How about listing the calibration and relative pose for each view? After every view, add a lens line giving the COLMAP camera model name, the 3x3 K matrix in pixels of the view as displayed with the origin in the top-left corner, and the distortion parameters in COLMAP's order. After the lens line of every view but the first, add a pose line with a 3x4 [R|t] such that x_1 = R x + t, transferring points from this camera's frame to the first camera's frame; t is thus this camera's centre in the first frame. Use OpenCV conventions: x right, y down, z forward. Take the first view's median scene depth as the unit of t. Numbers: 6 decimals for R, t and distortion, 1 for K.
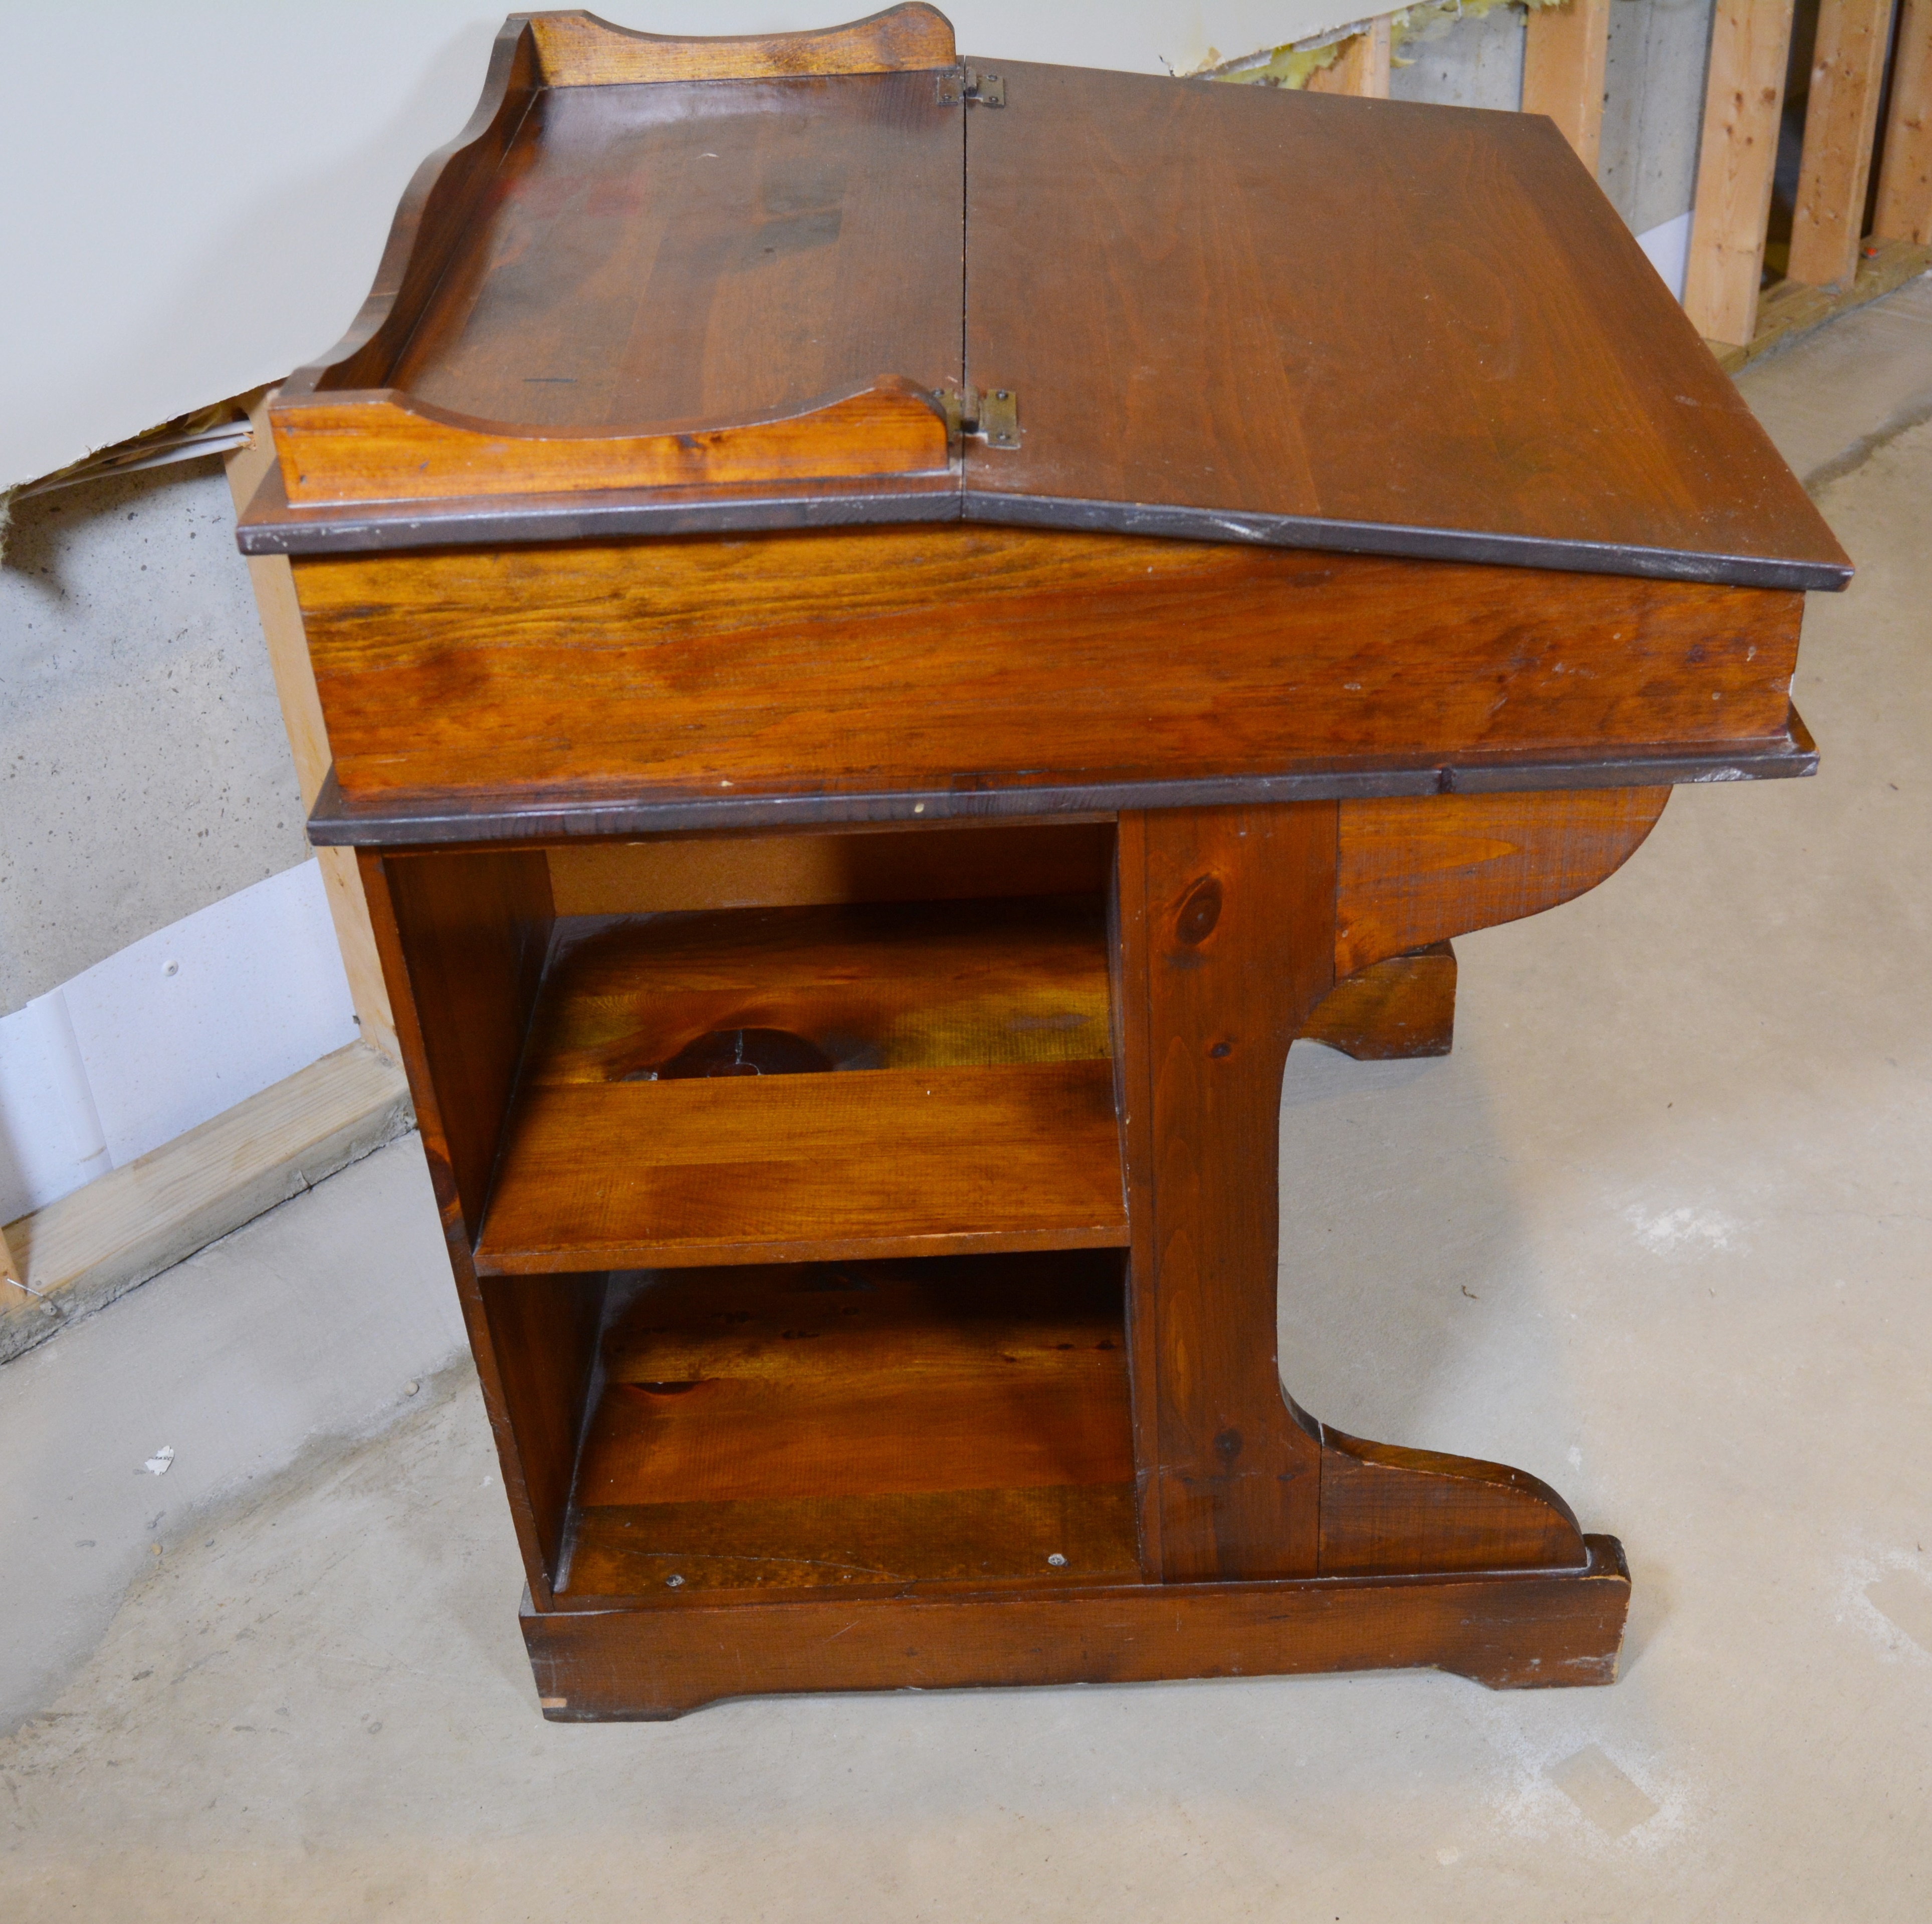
lens RADIAL K [[2521.6, 0, 1034.2], [0, 2521.6, 1058.8], [0, 0, 1]] dist [-0.093348, 0.044726]
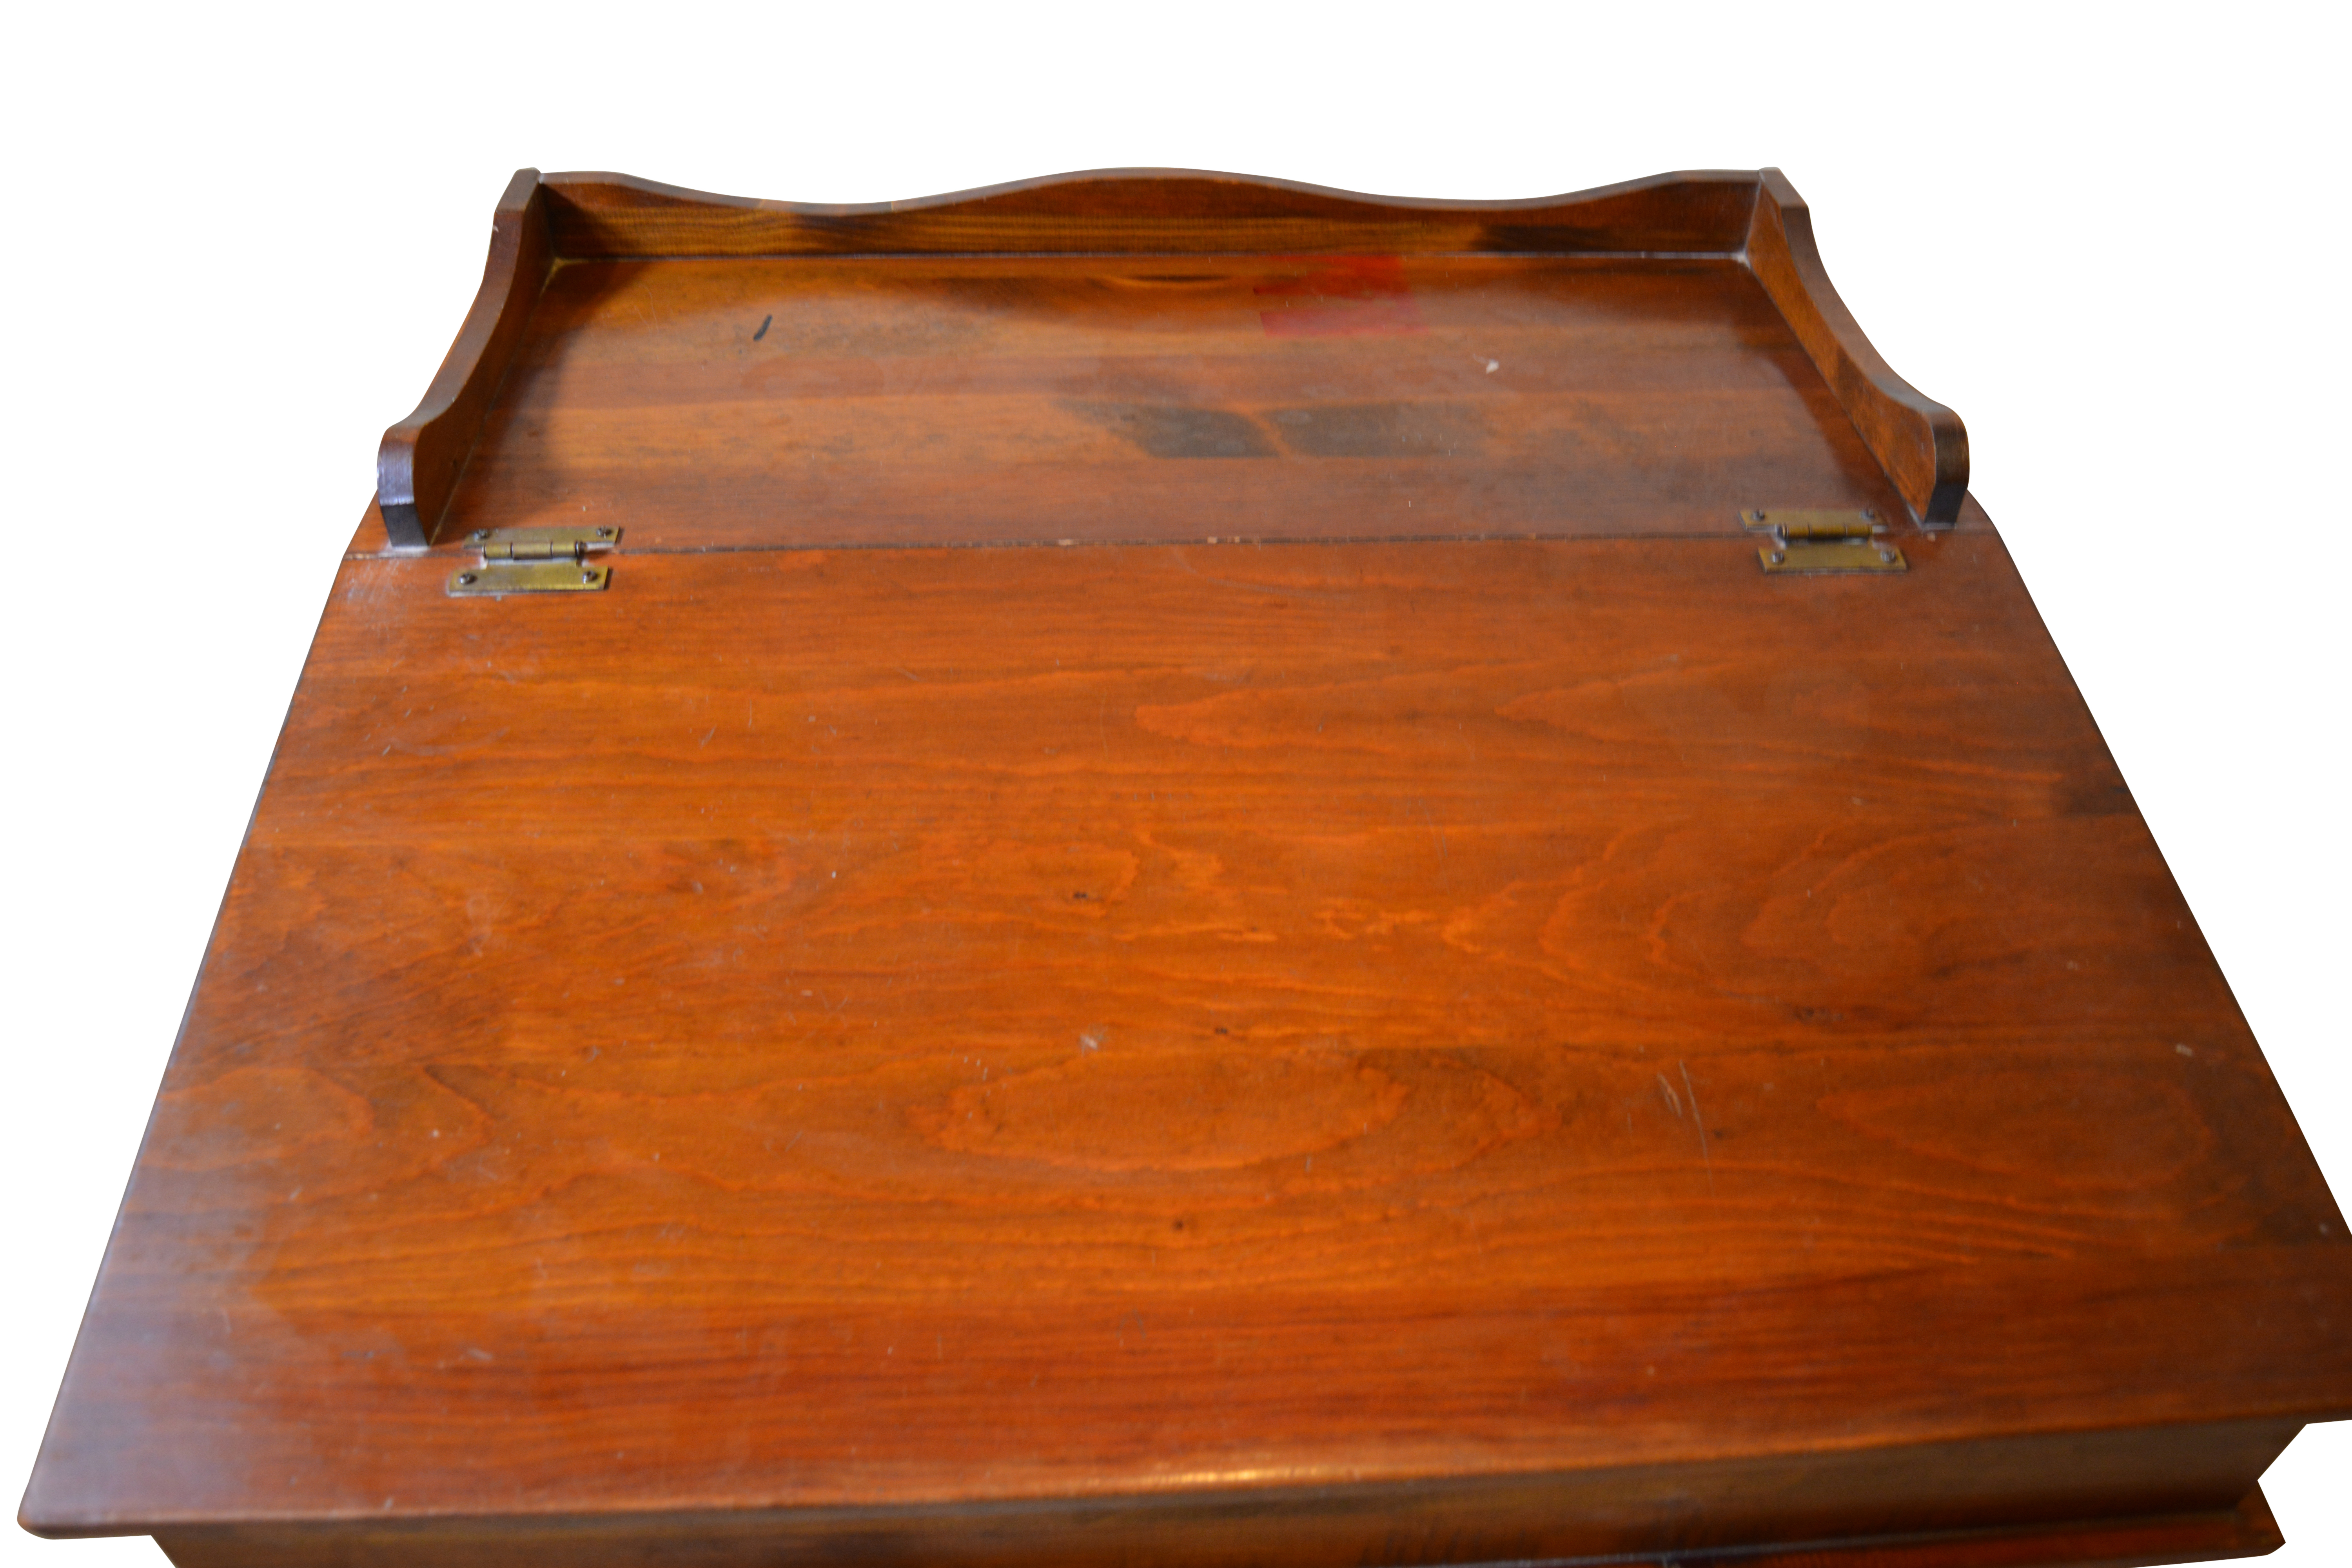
lens RADIAL K [[1787.1, 0, 1176.0], [0, 1787.1, 784.0], [0, 0, 1]] dist [-0.075682, 0.002530]
pose [[0.035848, 0.688842, -0.724025, 0.498099], [-0.612251, 0.587745, 0.528870, -0.677469], [0.789850, 0.424326, 0.442814, 0.913773]]
